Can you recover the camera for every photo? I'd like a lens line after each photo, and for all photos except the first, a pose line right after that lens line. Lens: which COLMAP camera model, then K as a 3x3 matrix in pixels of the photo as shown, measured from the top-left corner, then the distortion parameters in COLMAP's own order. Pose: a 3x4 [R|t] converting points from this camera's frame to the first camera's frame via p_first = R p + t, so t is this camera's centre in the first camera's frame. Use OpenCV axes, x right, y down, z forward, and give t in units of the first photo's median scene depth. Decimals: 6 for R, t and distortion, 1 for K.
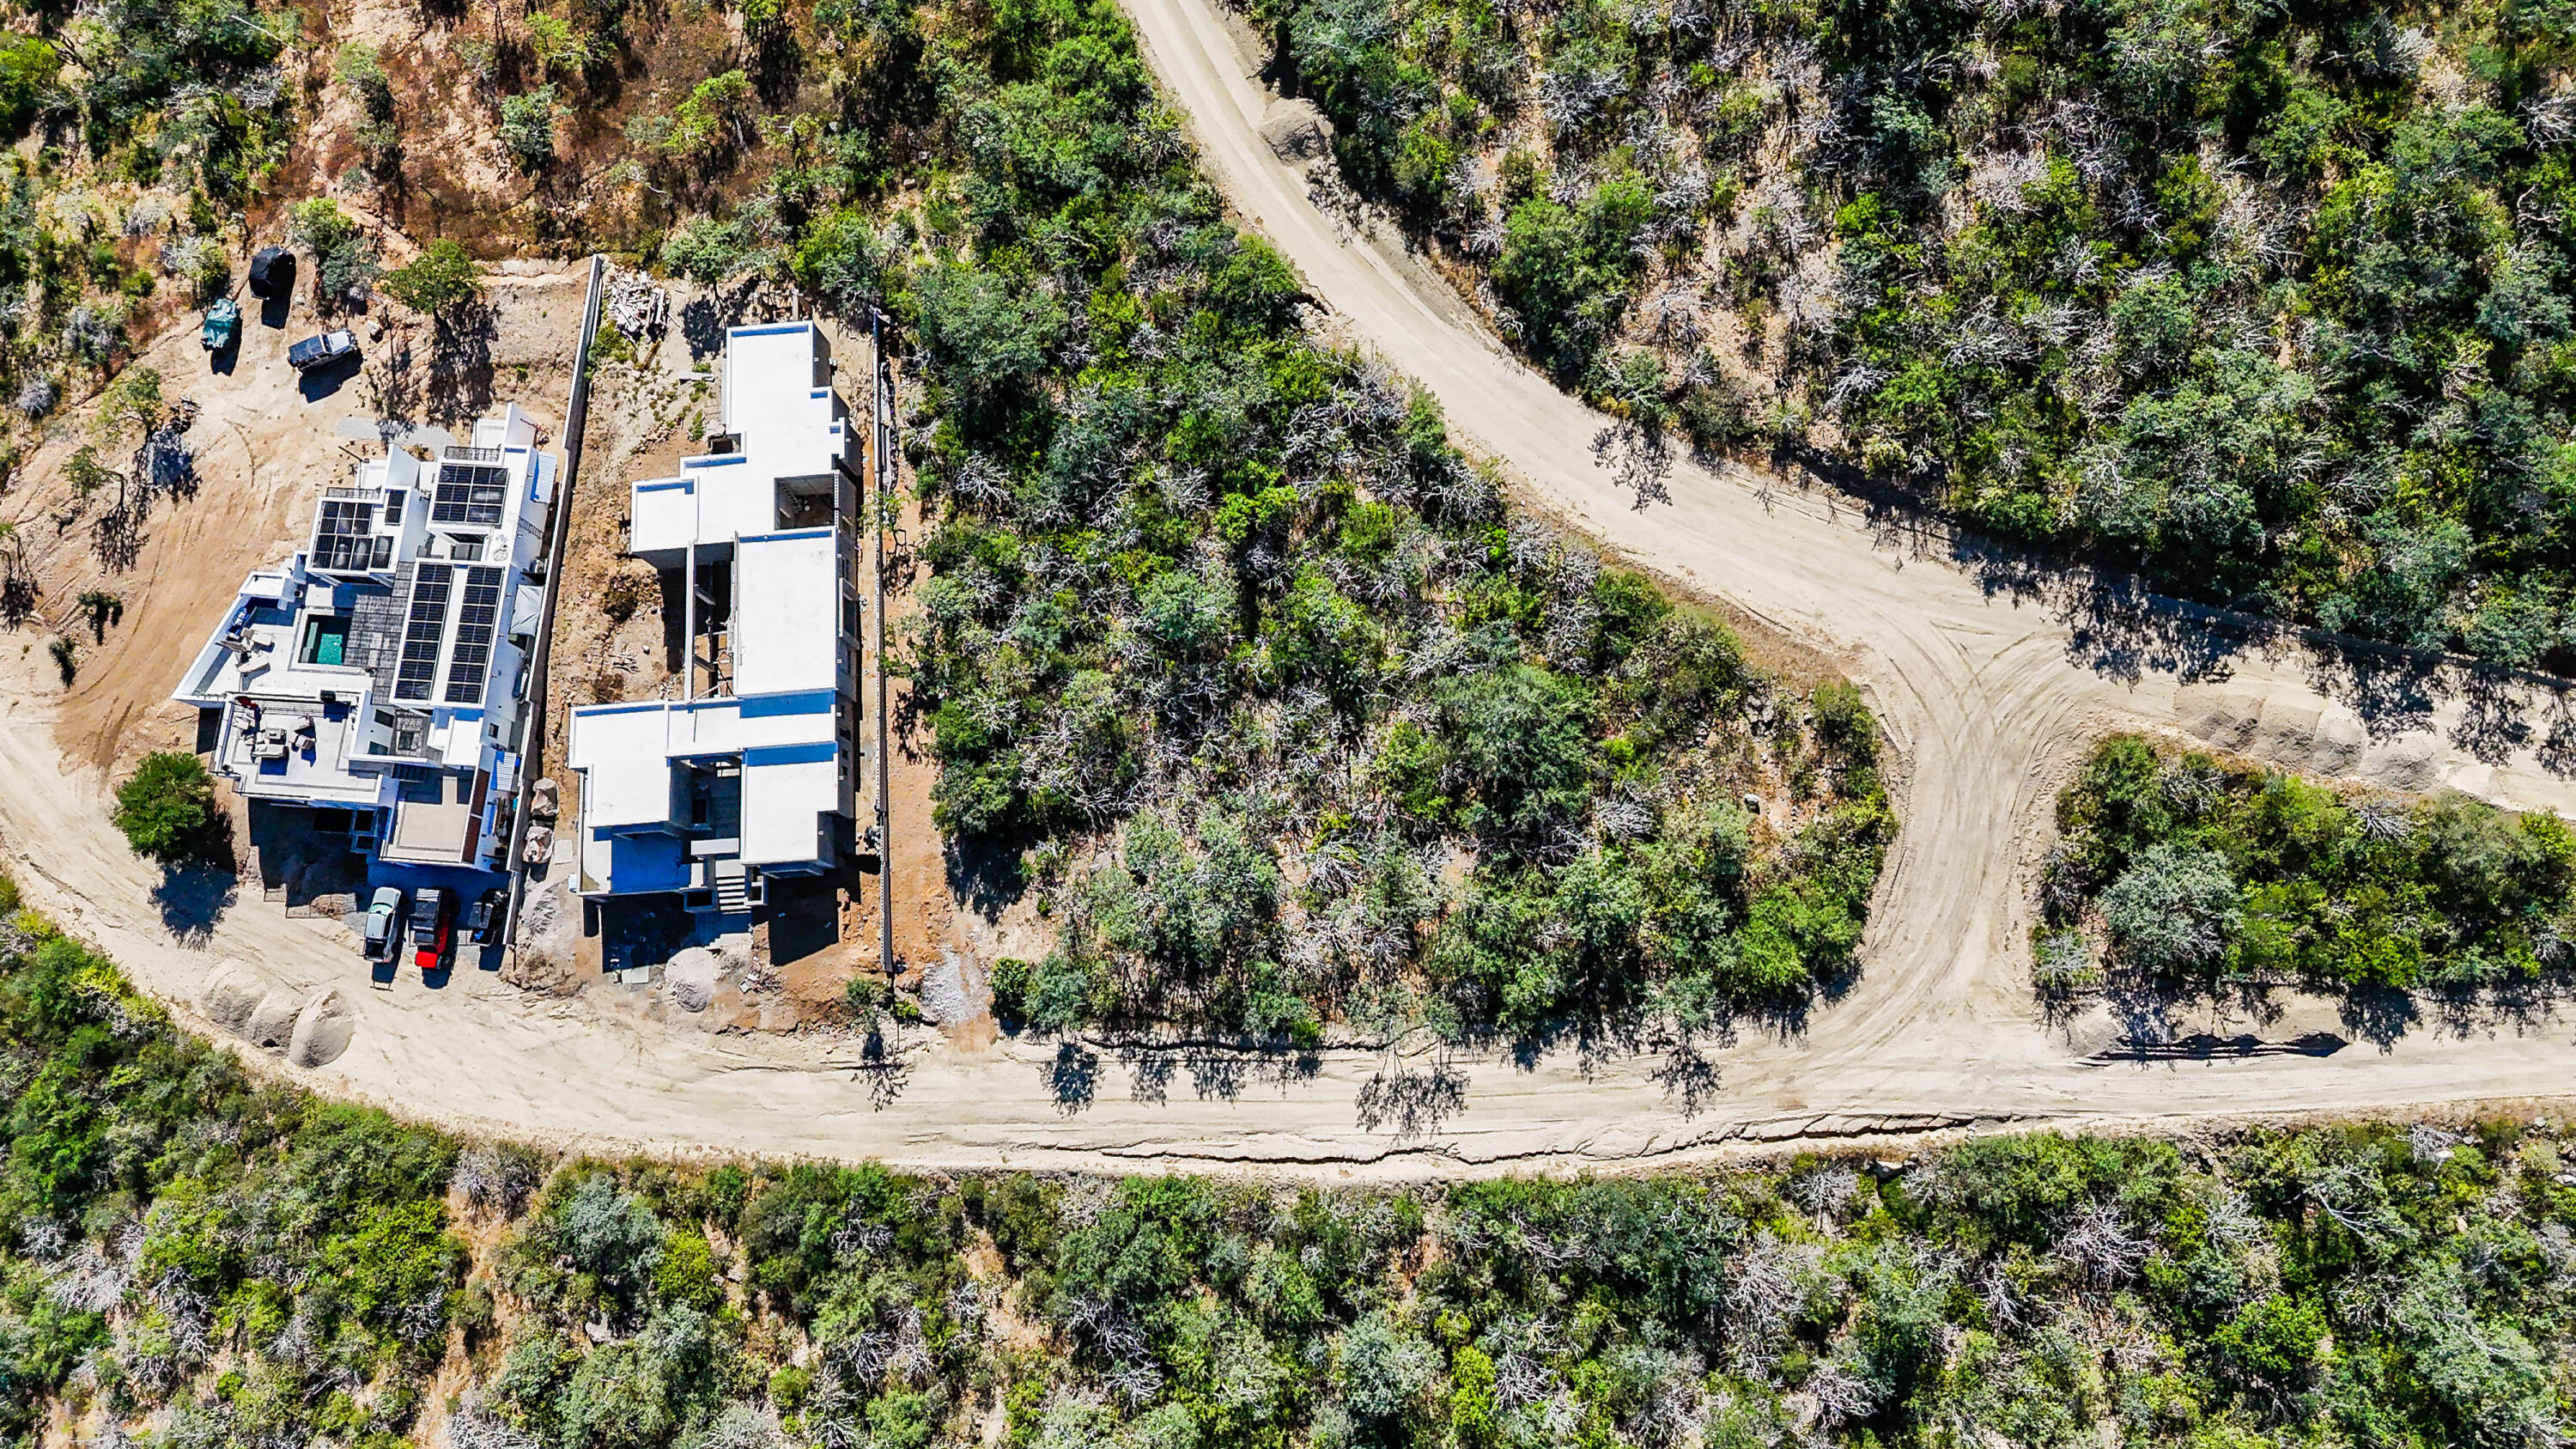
lens RADIAL K [[1887.8, 0, 1277.0], [0, 1887.8, 730.2], [0, 0, 1]] dist [0.065704, -0.065242]
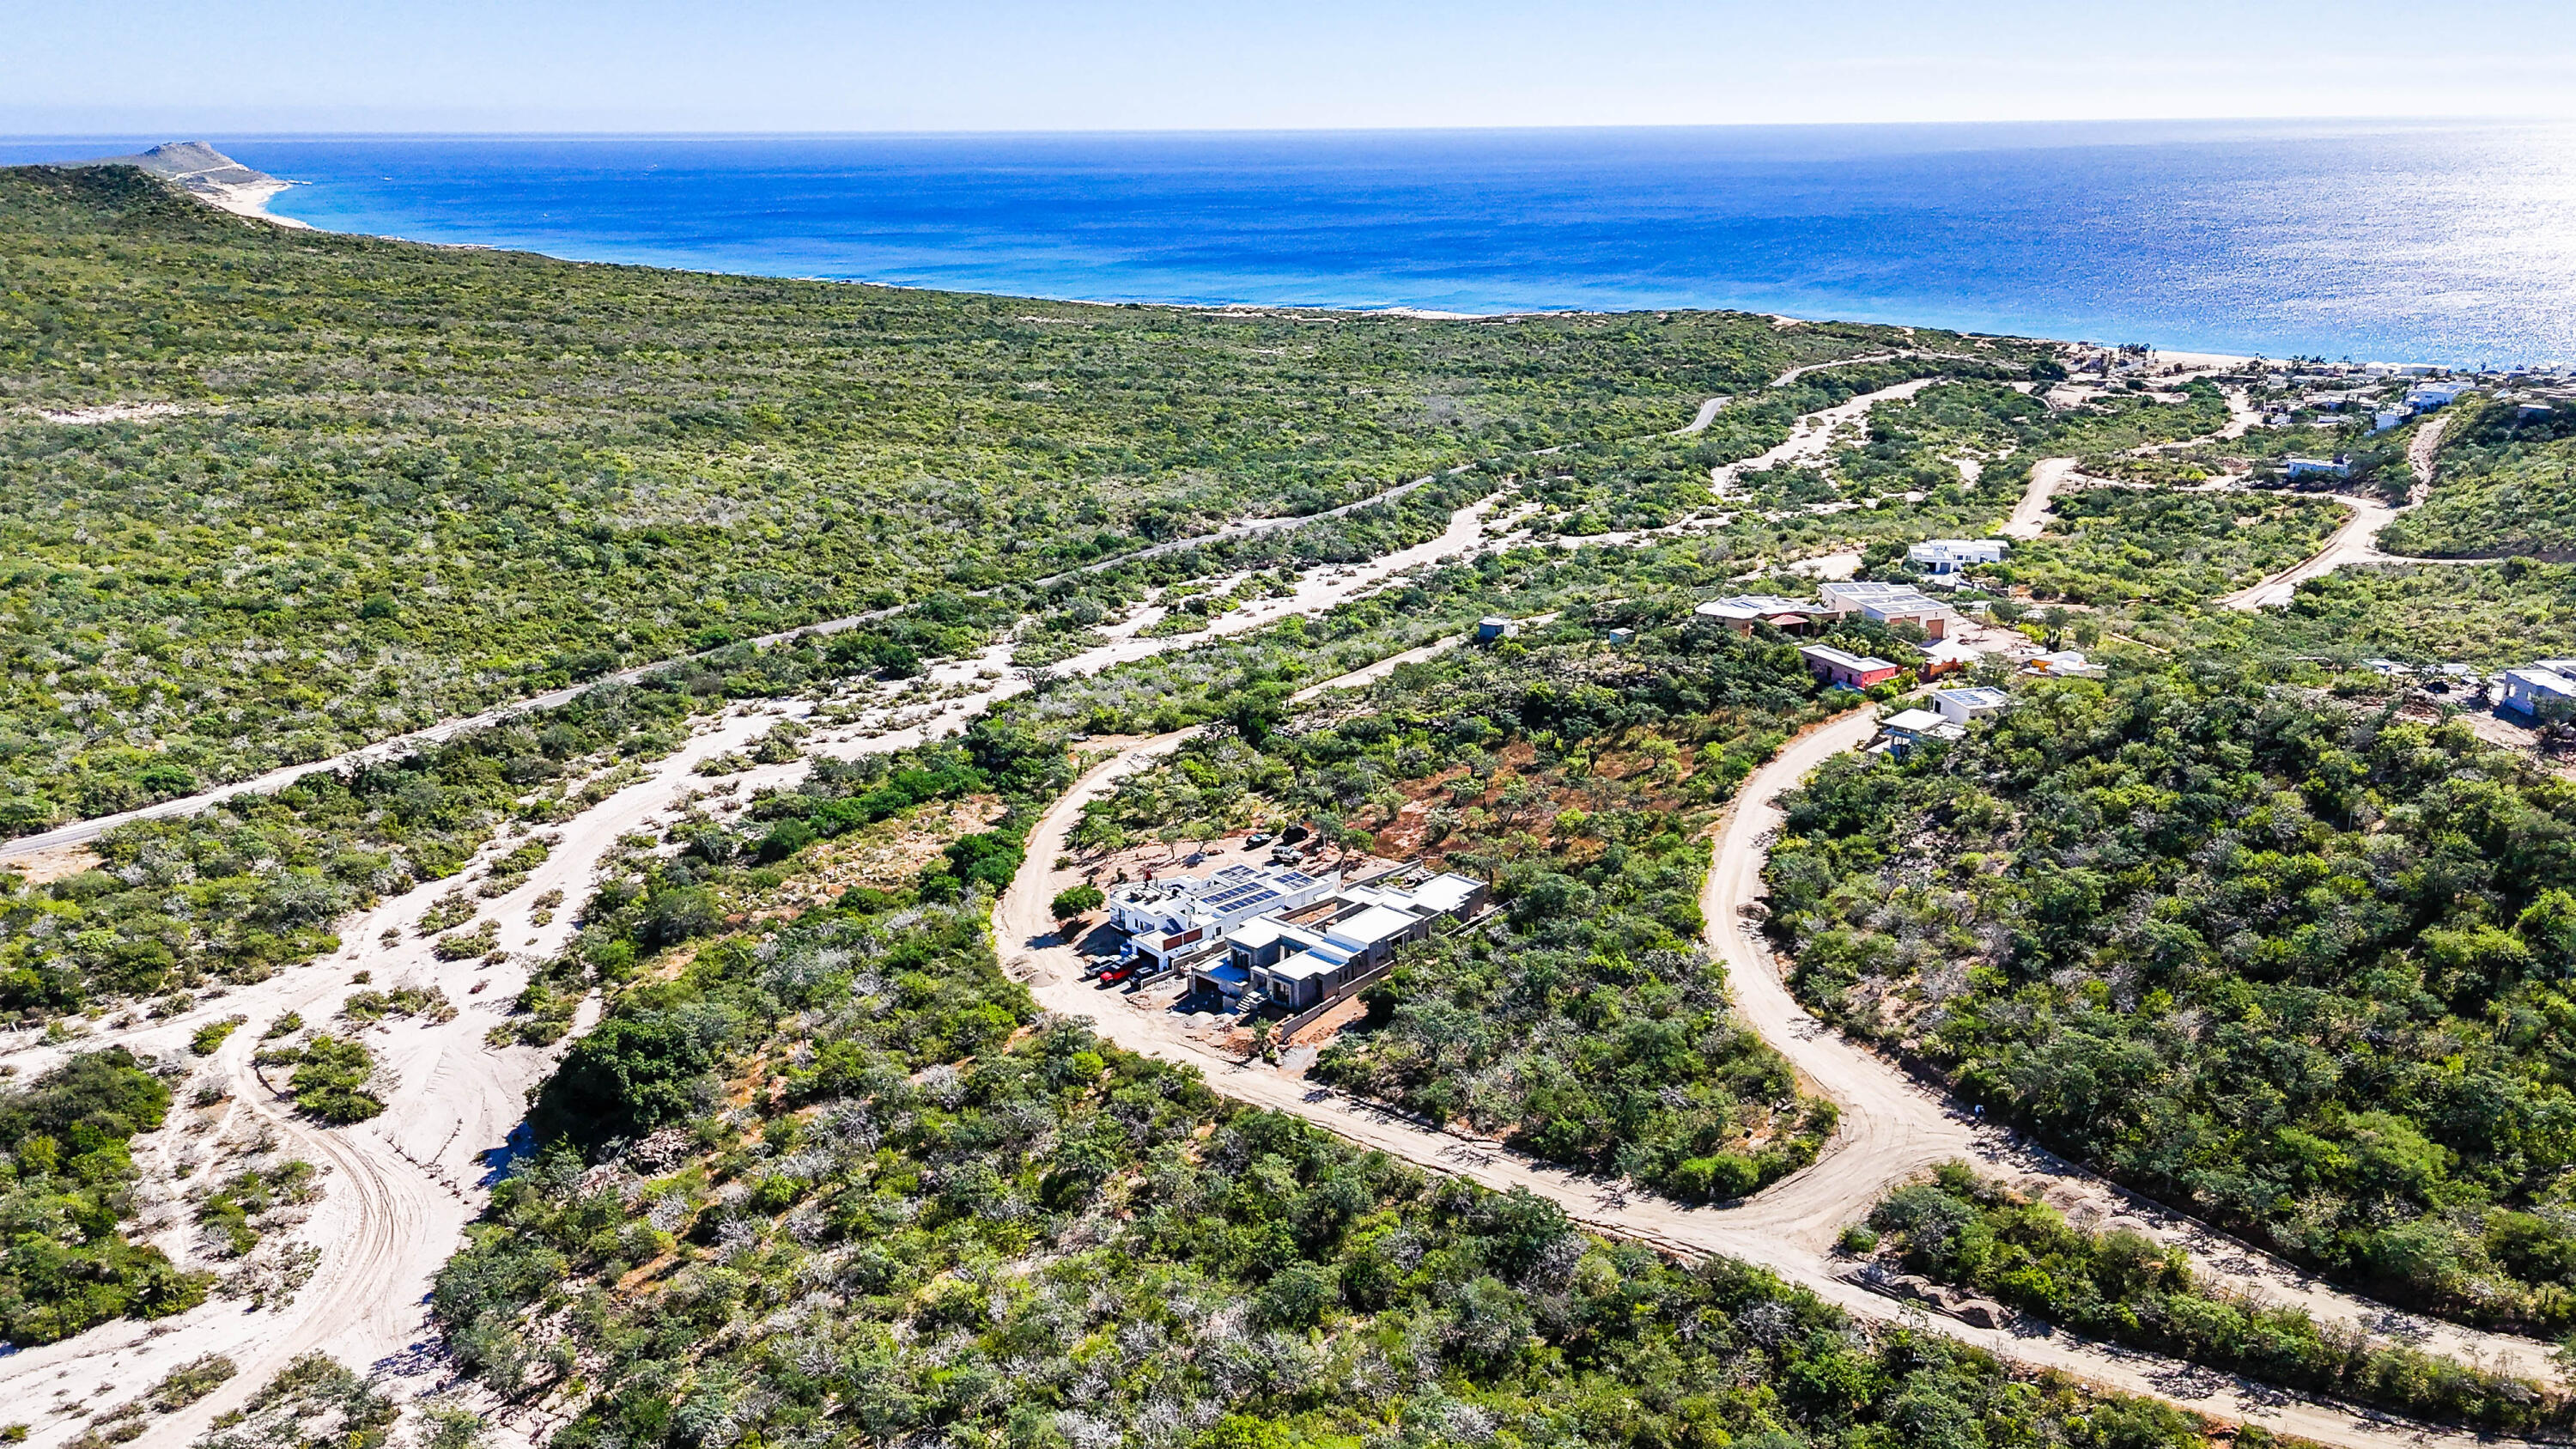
lens RADIAL K [[1887.8, 0, 1296.7], [0, 1887.8, 719.1], [0, 0, 1]] dist [0.065704, -0.065242]
pose [[0.709336, 0.289542, -0.642657, 0.863004], [-0.697500, 0.419833, -0.580718, 1.031728], [0.101666, 0.860178, 0.499758, -0.133741]]
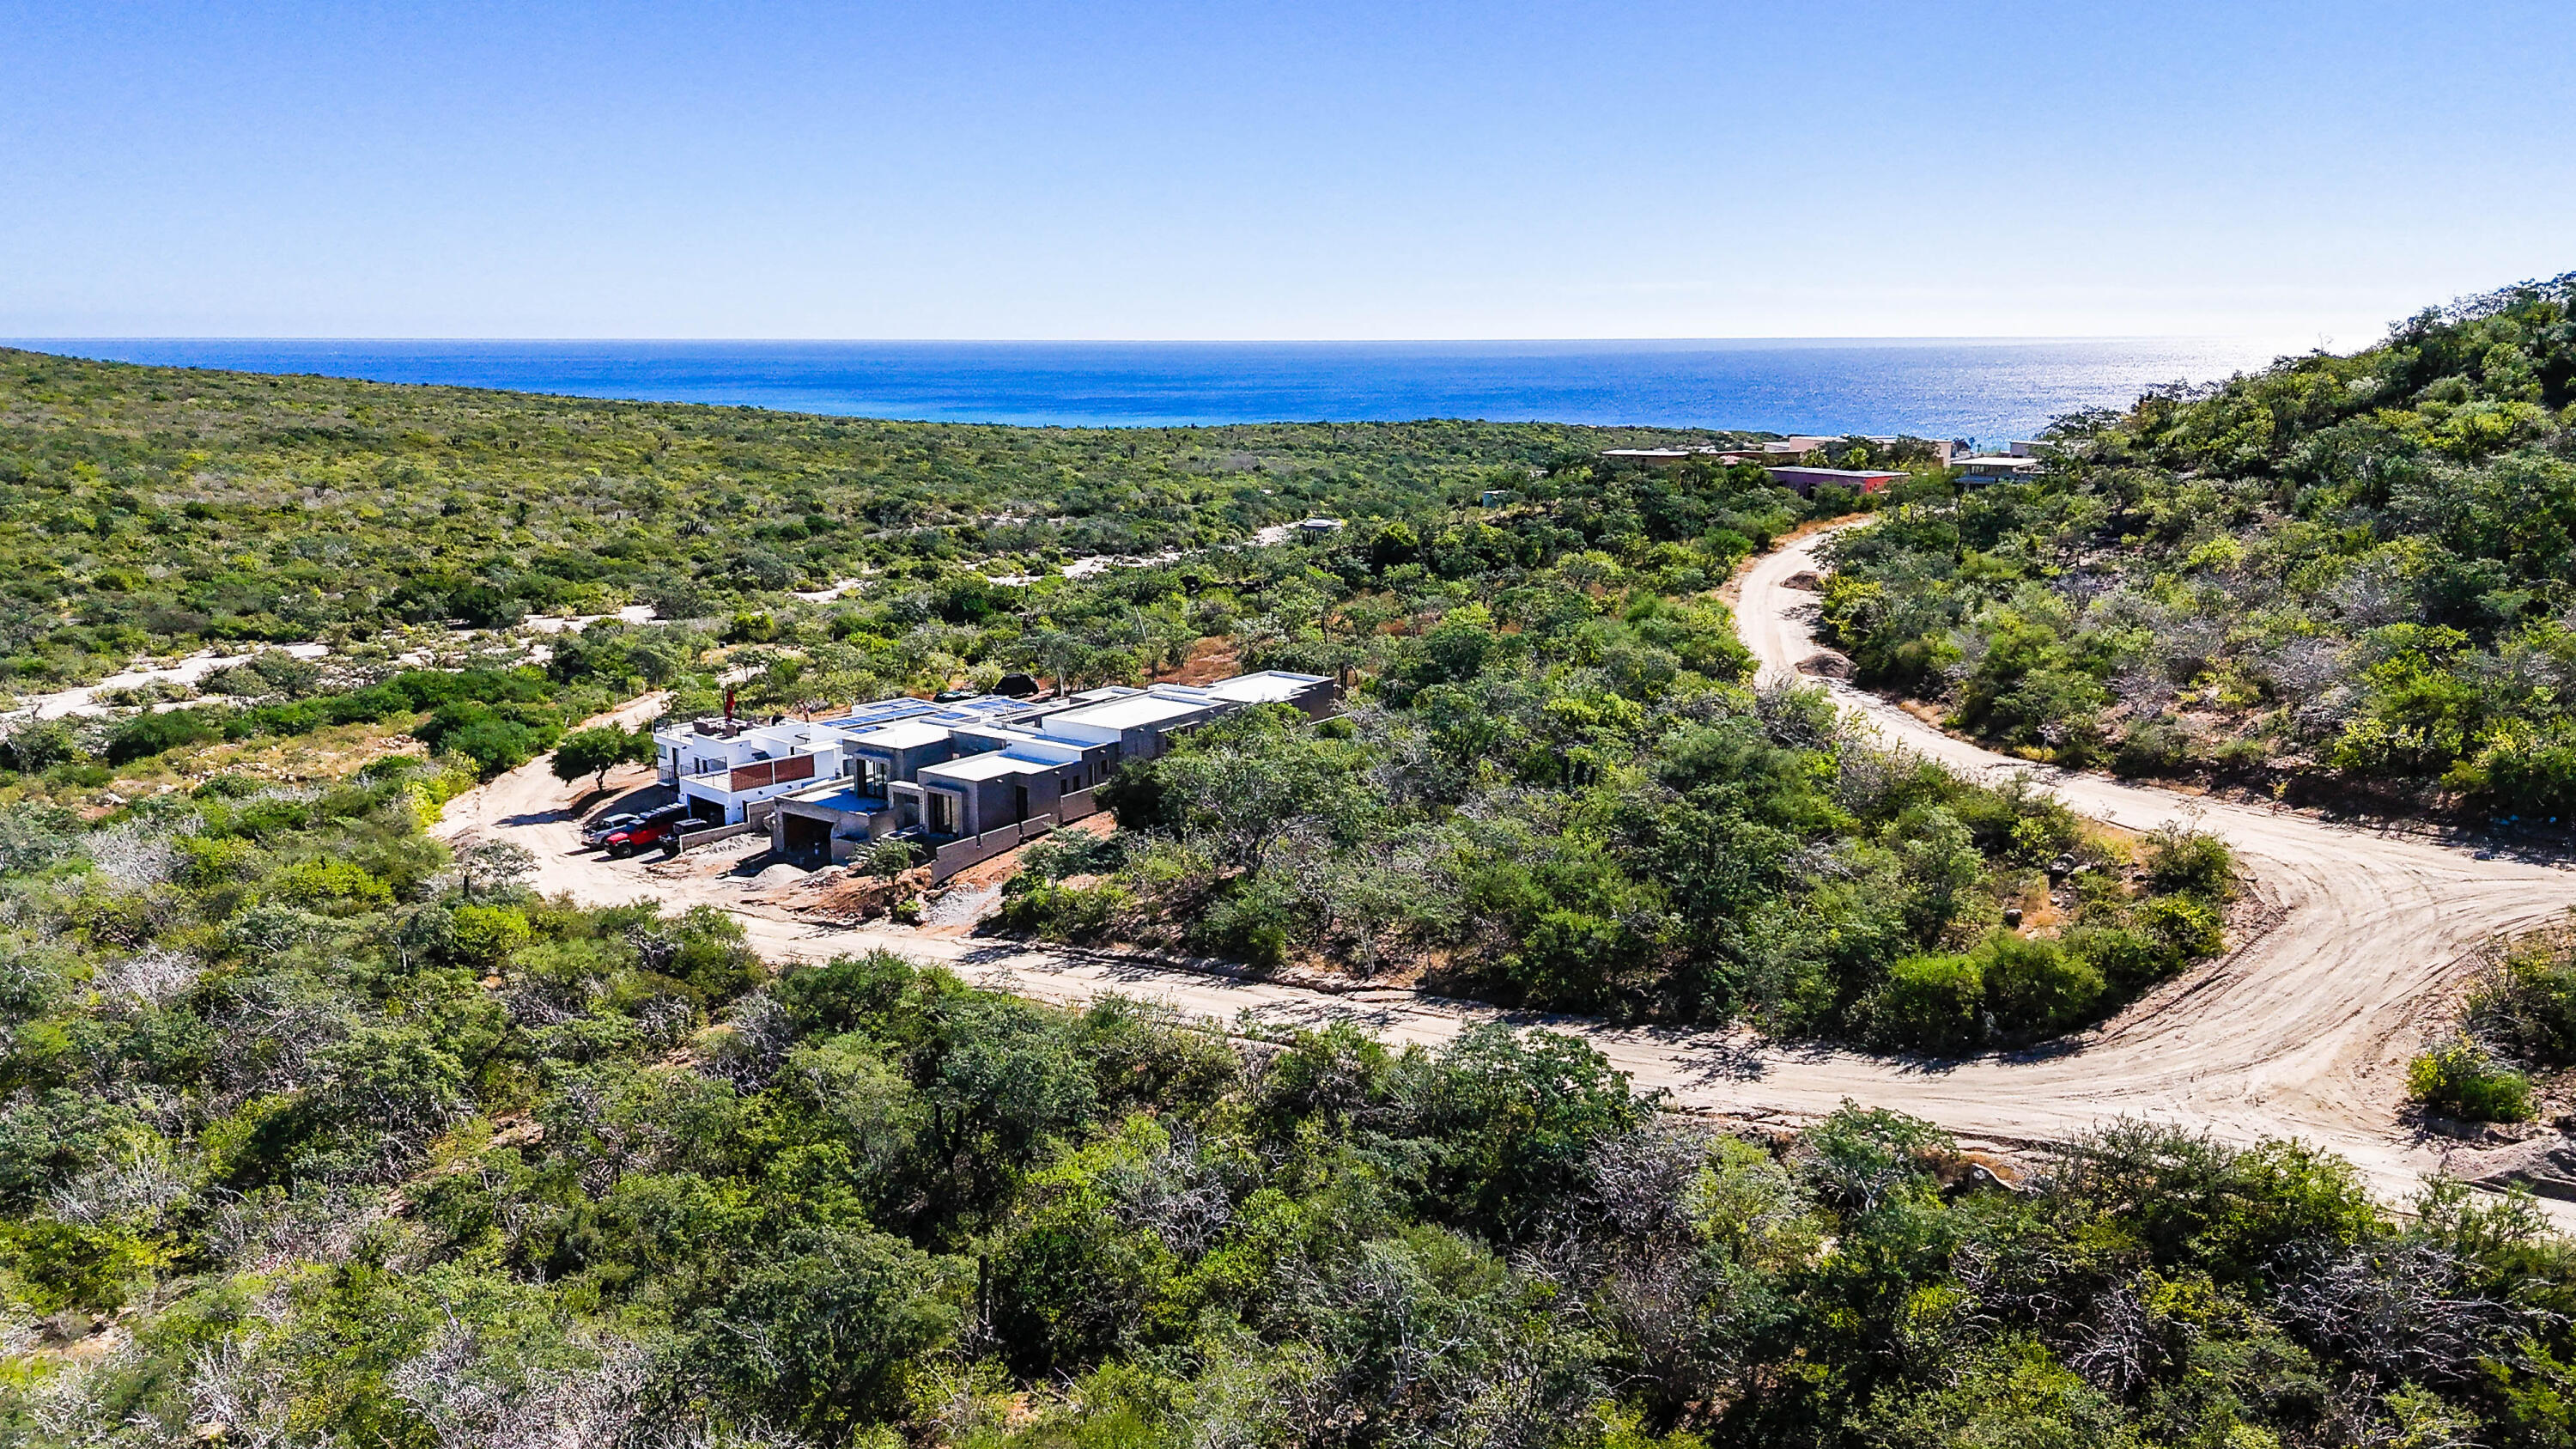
lens RADIAL K [[1887.8, 0, 1297.1], [0, 1887.8, 722.3], [0, 0, 1]] dist [0.065704, -0.065242]
pose [[0.777816, 0.208377, -0.592943, 0.414763], [-0.624124, 0.367125, -0.689702, 0.593967], [0.073966, 0.906531, 0.415609, 0.608077]]
